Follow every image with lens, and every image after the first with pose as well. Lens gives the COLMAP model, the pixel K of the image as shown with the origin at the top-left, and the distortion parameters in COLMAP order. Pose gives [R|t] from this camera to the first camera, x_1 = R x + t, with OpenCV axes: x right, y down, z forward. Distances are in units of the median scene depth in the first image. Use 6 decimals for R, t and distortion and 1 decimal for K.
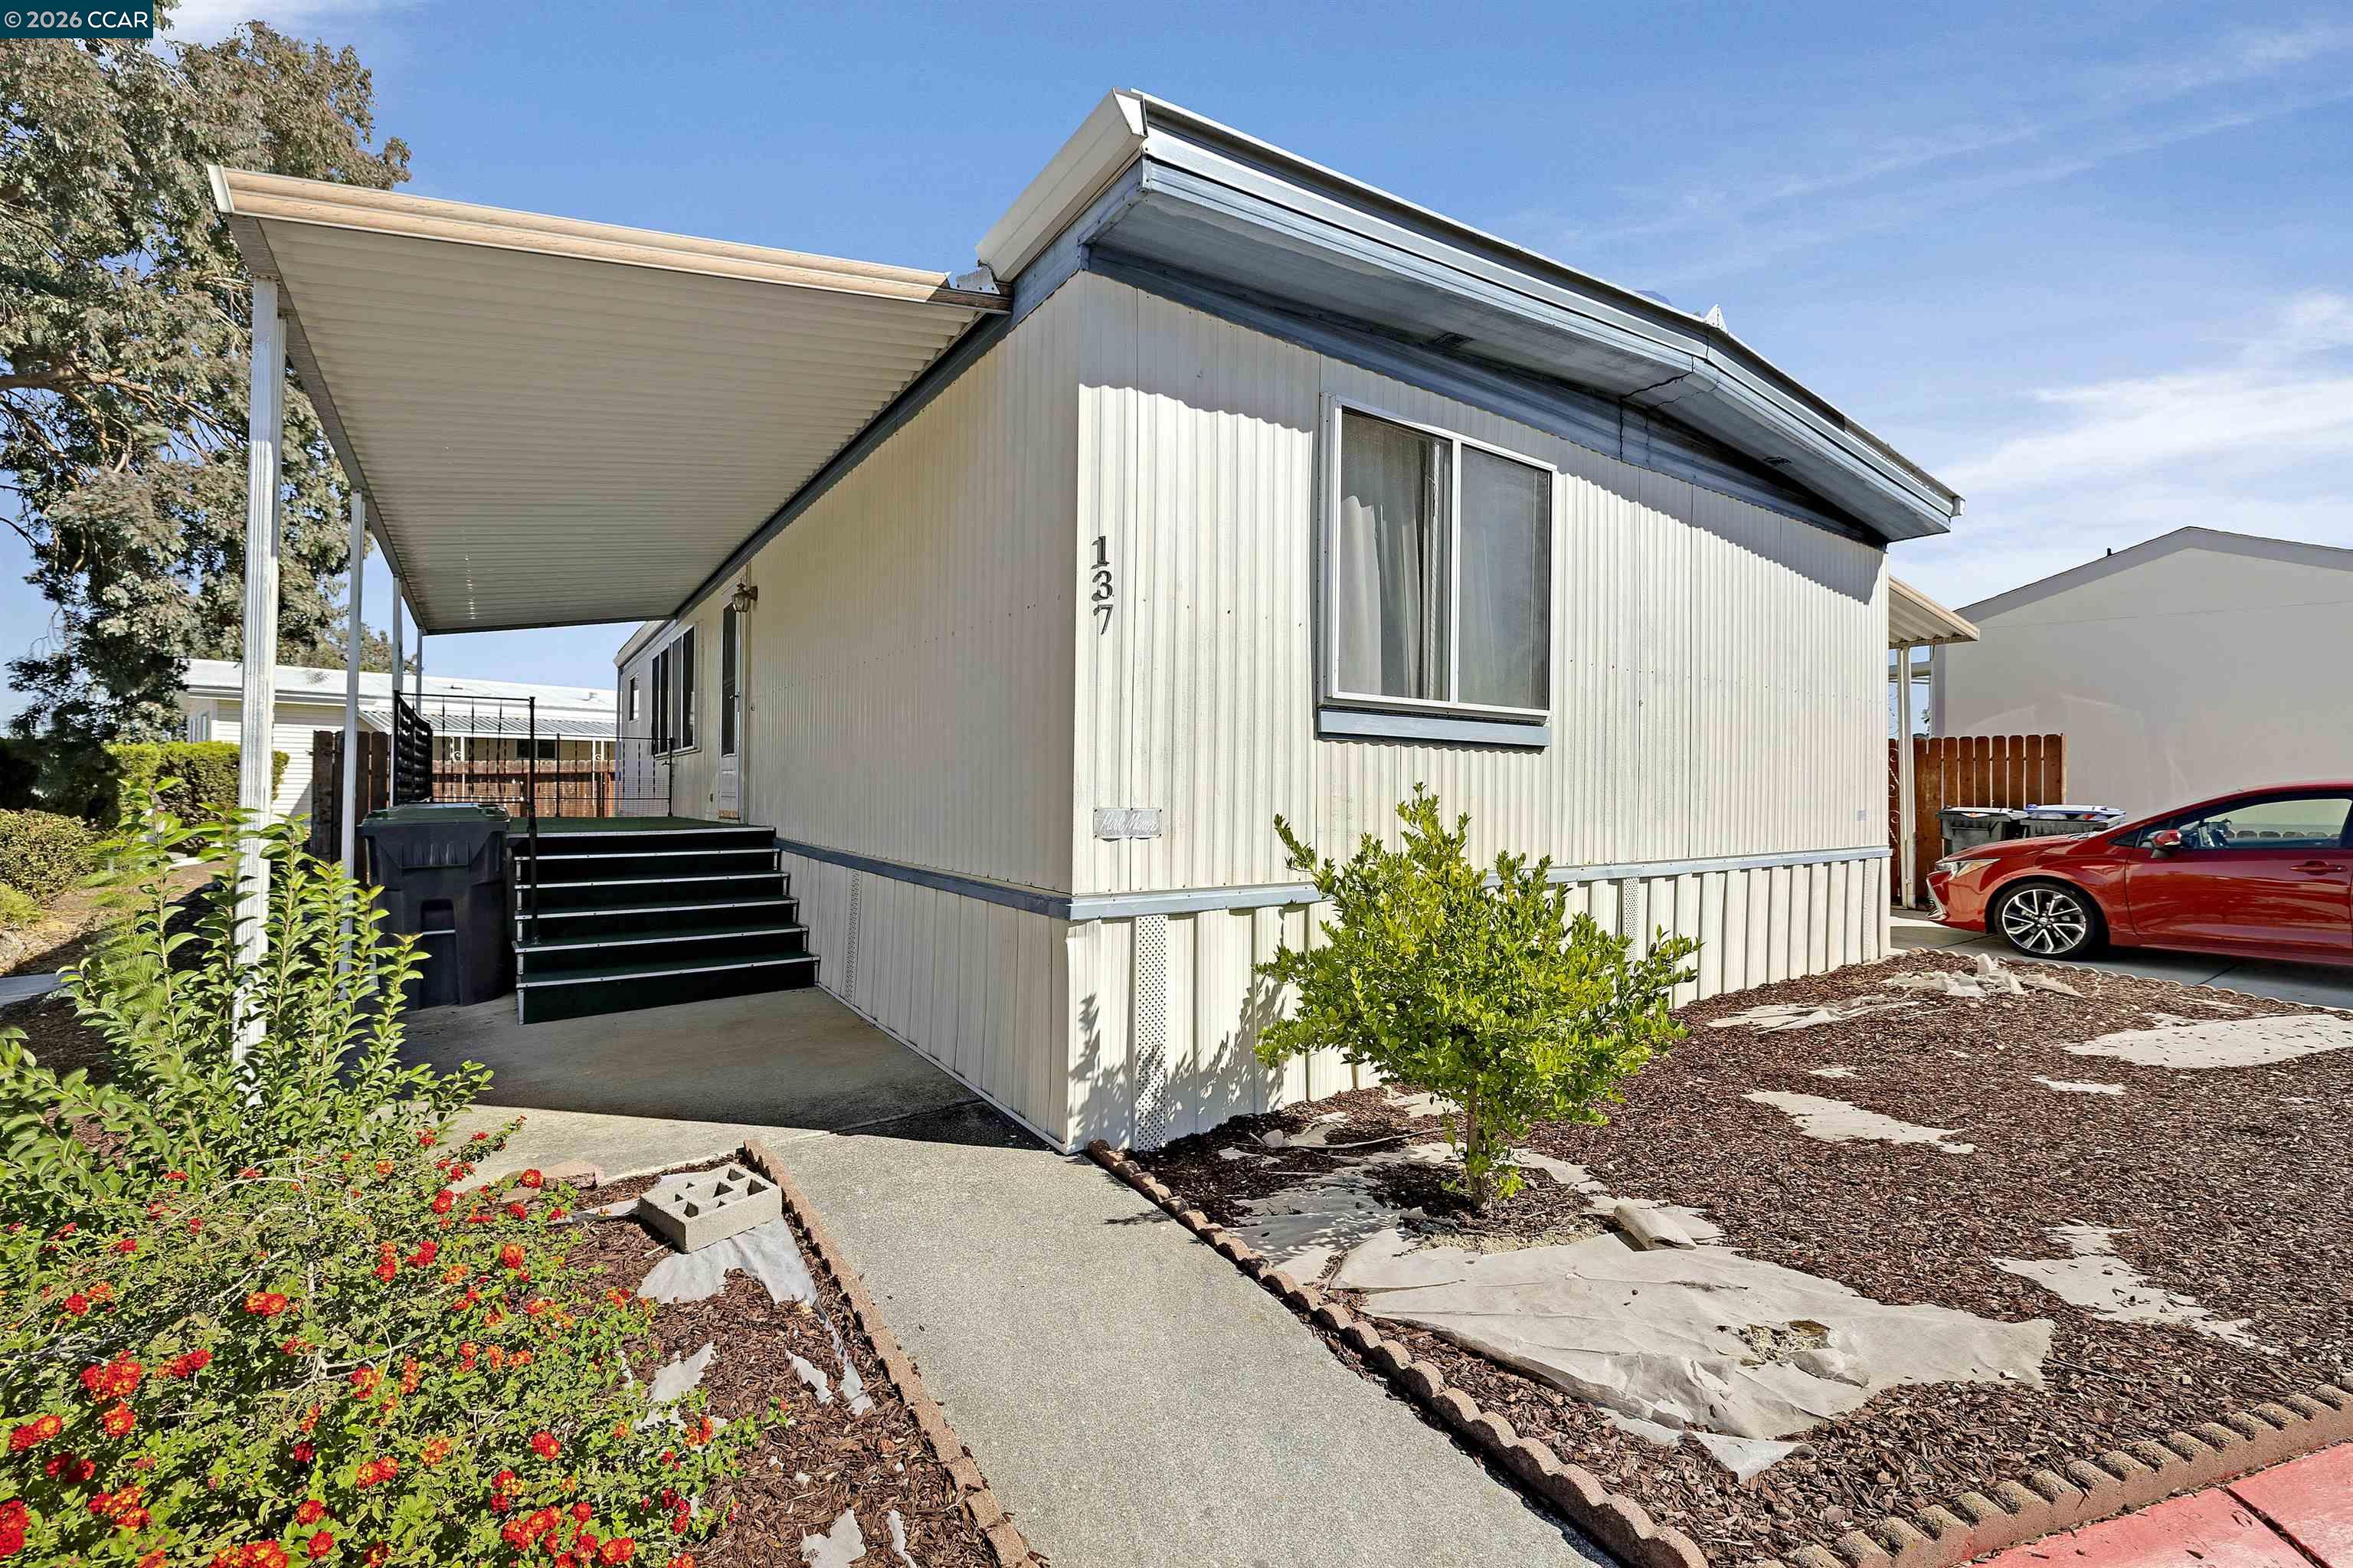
lens RADIAL K [[985.7, 0, 1175.9], [0, 985.7, 781.0], [0, 0, 1]] dist [-0.000210, 0.000404]
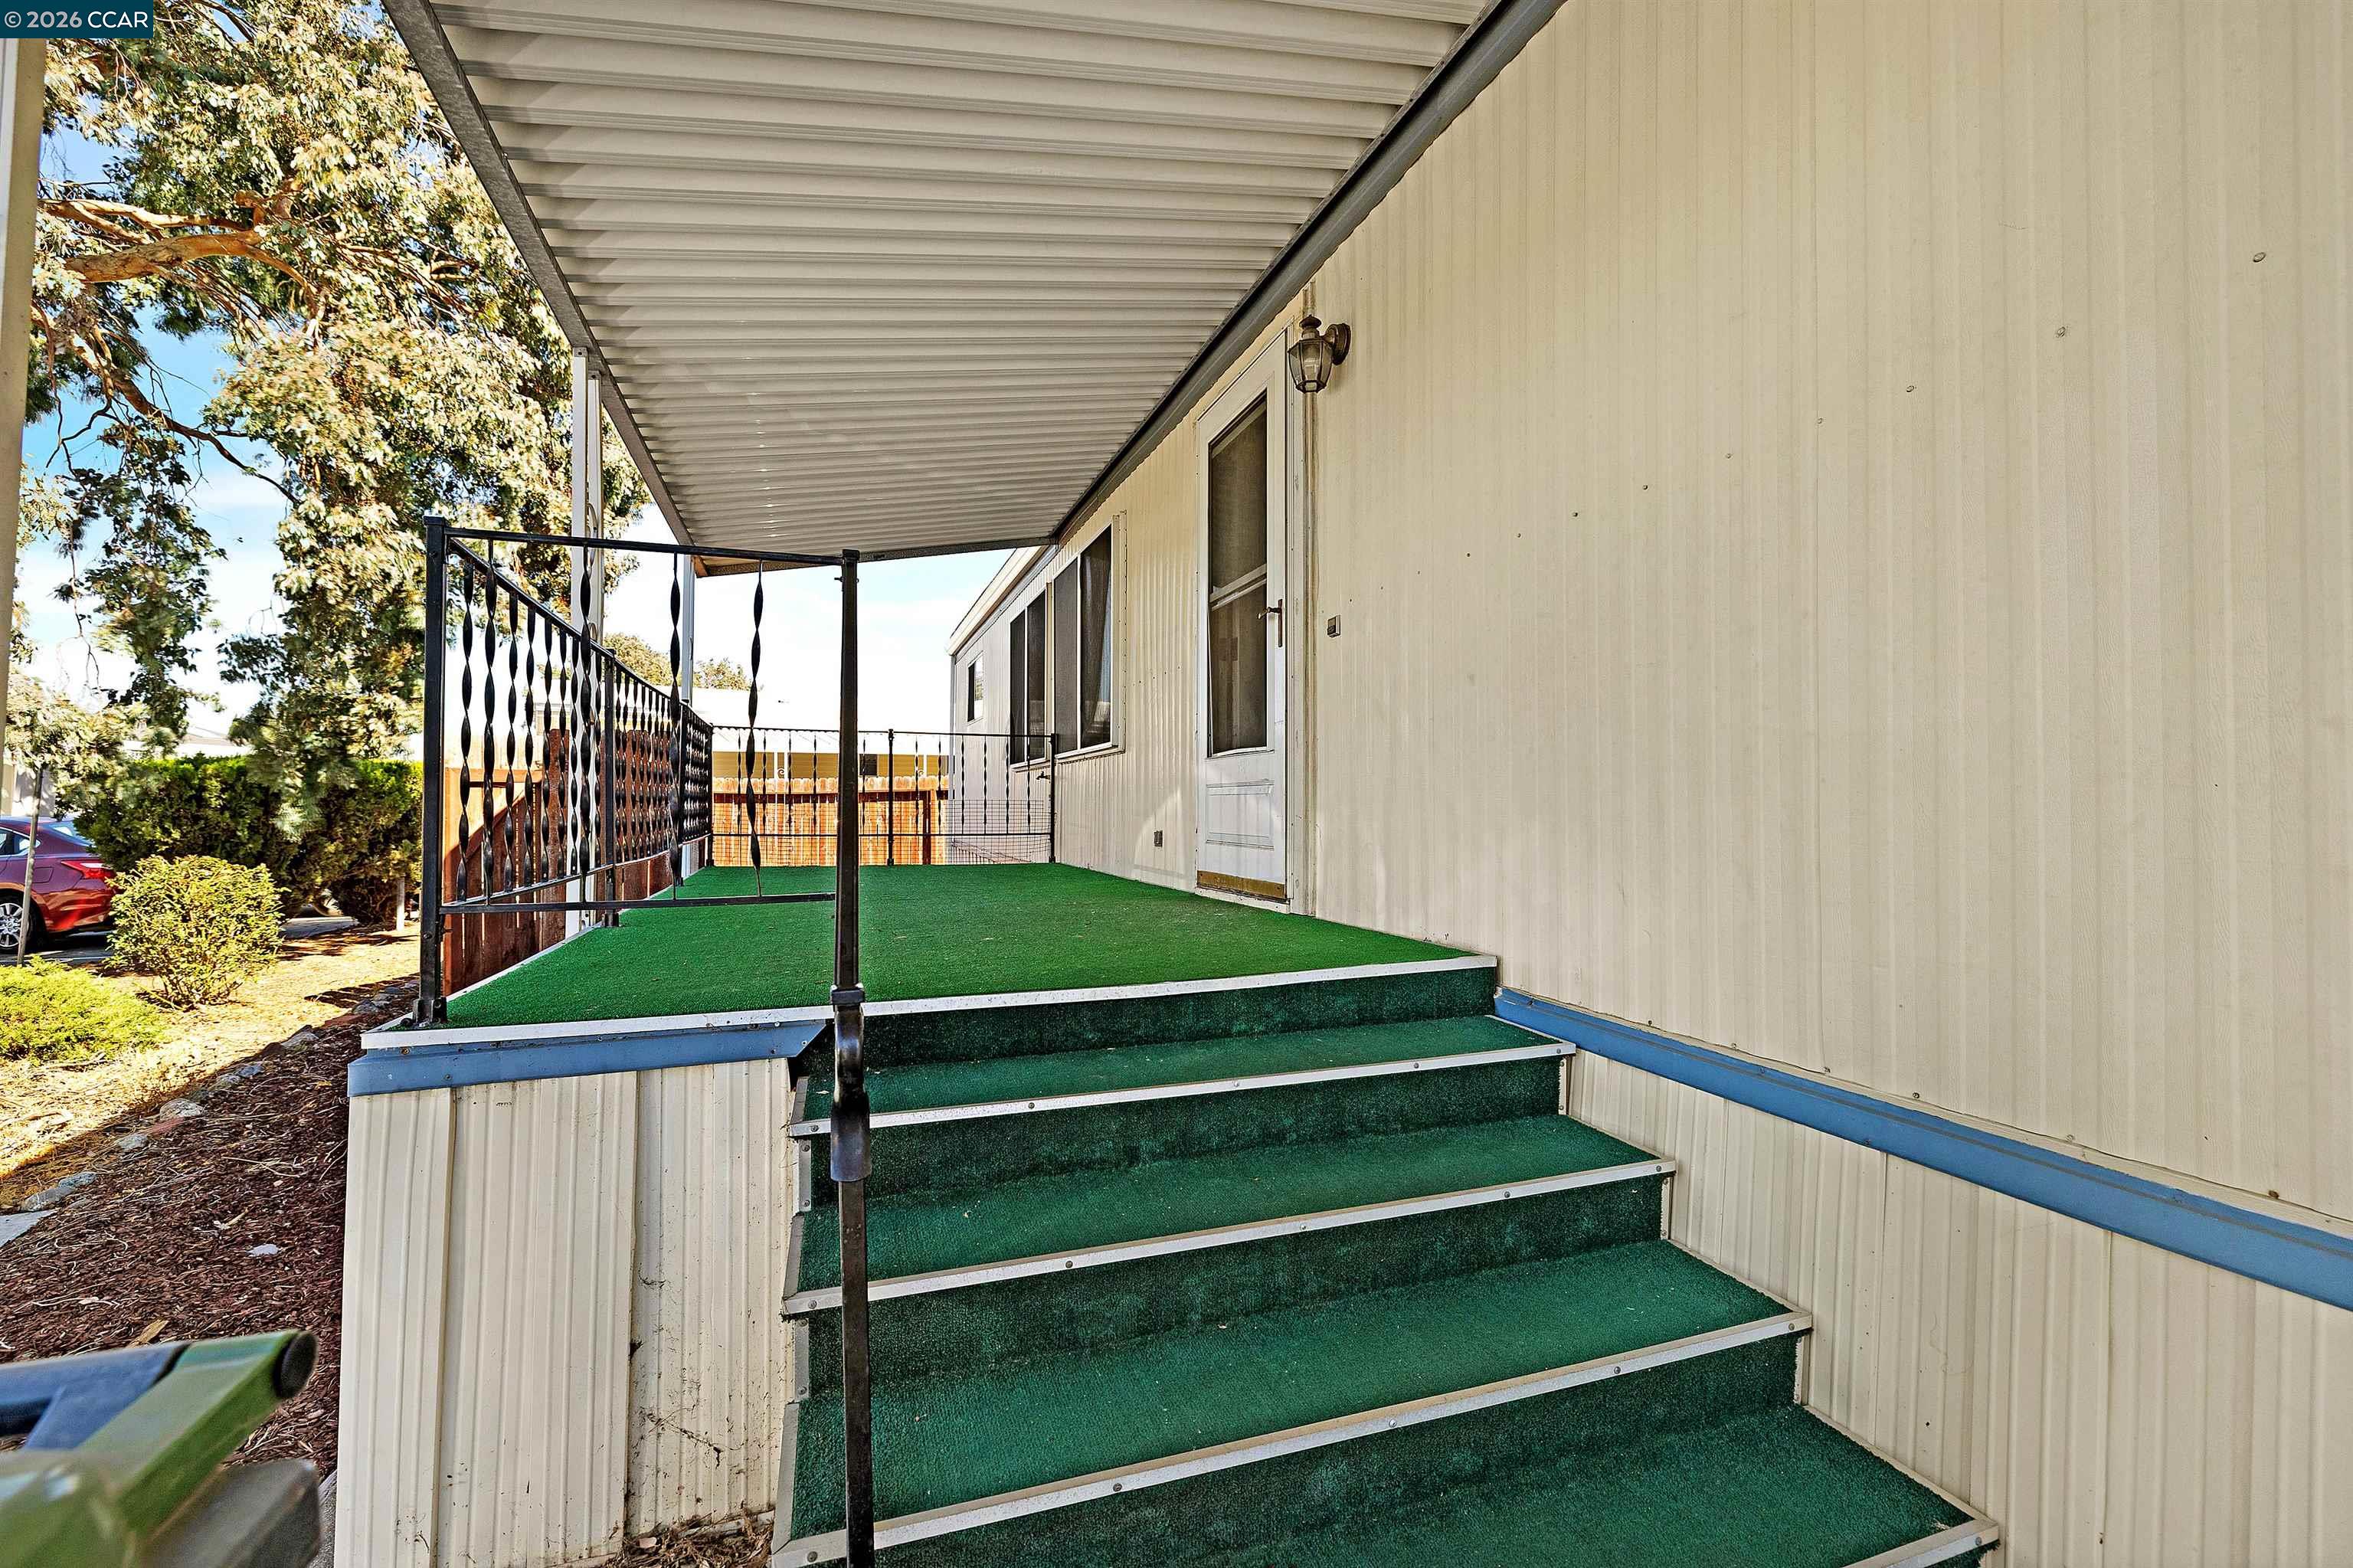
lens RADIAL K [[985.7, 0, 1176.9], [0, 985.7, 794.1], [0, 0, 1]] dist [-0.000210, 0.000404]
pose [[0.964835, -0.007249, -0.262757, -0.306160], [0.007593, 0.999971, 0.000292, -0.007486], [0.262748, -0.002277, 0.964862, 0.474519]]
